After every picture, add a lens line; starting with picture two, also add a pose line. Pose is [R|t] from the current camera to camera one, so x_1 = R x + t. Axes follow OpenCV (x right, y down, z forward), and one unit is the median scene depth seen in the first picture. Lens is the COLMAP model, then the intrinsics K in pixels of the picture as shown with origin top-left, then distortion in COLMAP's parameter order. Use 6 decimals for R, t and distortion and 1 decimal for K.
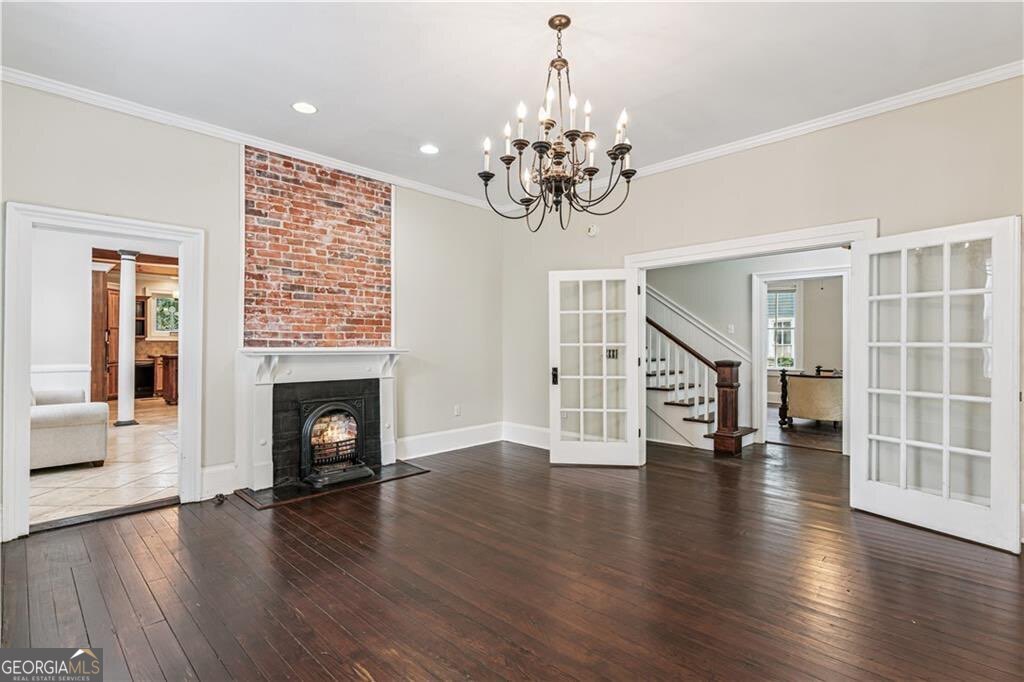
lens RADIAL K [[489.4, 0, 511.8], [0, 489.4, 342.9], [0, 0, 1]] dist [0.003248, 0.000878]
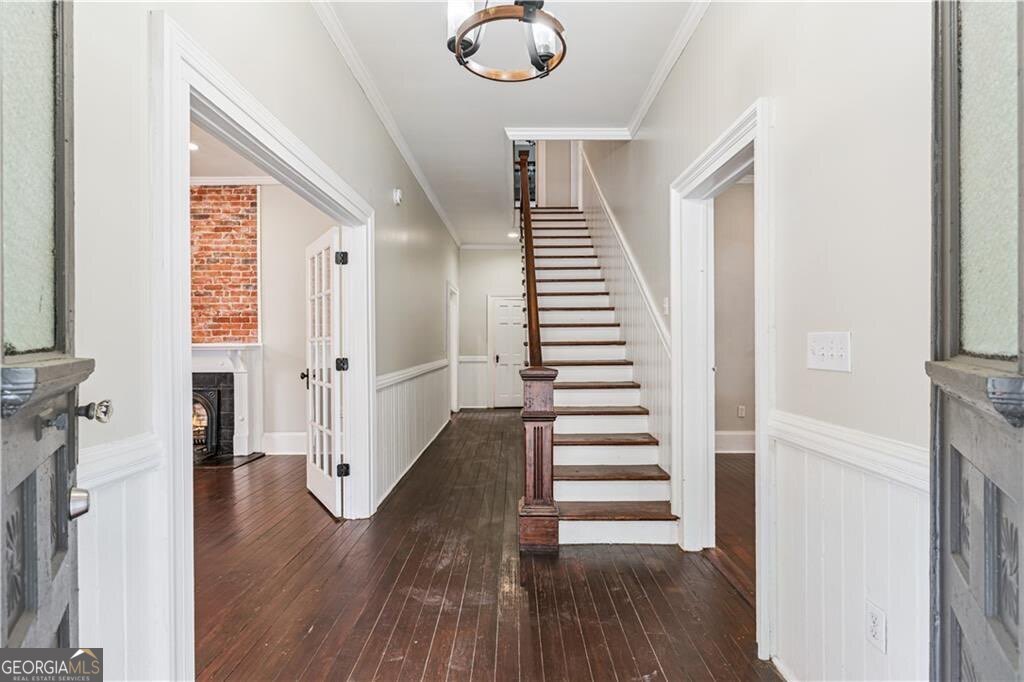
lens RADIAL K [[489.4, 0, 510.5], [0, 489.4, 340.1], [0, 0, 1]] dist [0.003248, 0.000878]
pose [[0.696724, -0.001760, -0.717337, 0.897068], [0.008618, 0.999945, 0.005917, 0.000664], [0.717287, -0.010305, 0.696701, 0.683899]]
